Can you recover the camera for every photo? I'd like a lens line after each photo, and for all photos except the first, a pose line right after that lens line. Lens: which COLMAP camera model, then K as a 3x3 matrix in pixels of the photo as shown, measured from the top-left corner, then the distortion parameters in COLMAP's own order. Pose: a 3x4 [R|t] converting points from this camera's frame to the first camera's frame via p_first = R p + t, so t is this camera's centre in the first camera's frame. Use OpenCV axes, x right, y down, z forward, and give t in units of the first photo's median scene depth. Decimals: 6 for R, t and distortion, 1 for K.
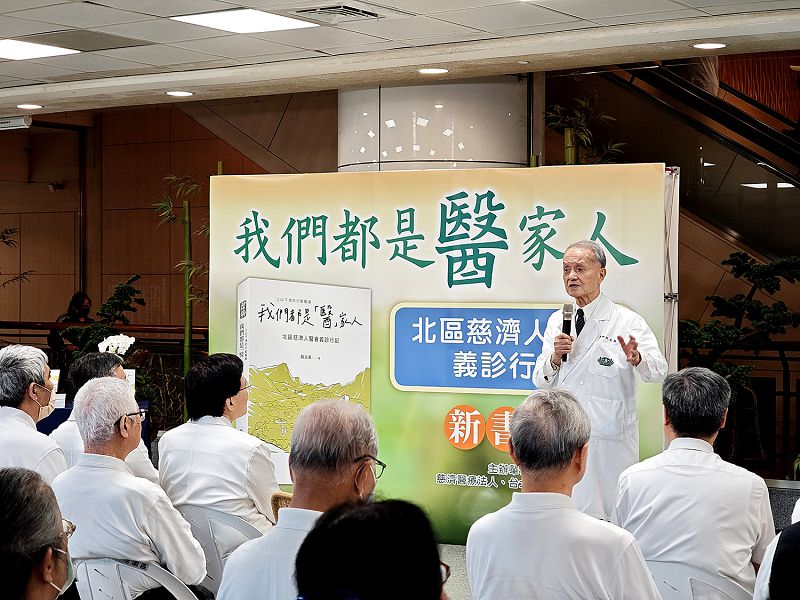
lens RADIAL K [[1619.6, 0, 400.0], [0, 1619.6, 300.0], [0, 0, 1]] dist [0.031671, 0.042878]
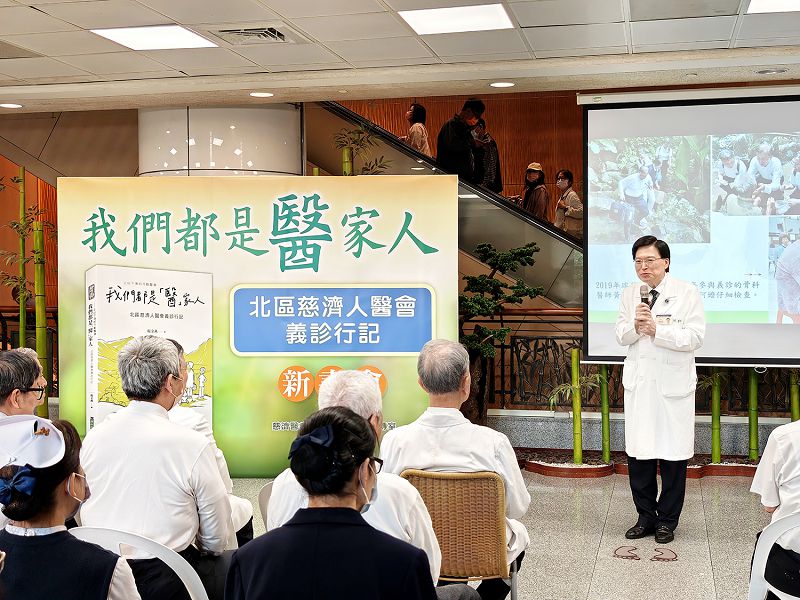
lens RADIAL K [[1078.6, 0, 400.0], [0, 1078.6, 300.0], [0, 0, 1]] dist [0.200236, -1.018878]
pose [[0.924034, -0.019529, 0.381812, -0.202181], [0.011721, 0.999672, 0.022764, -0.003903], [-0.382131, -0.016560, 0.923960, 0.200544]]
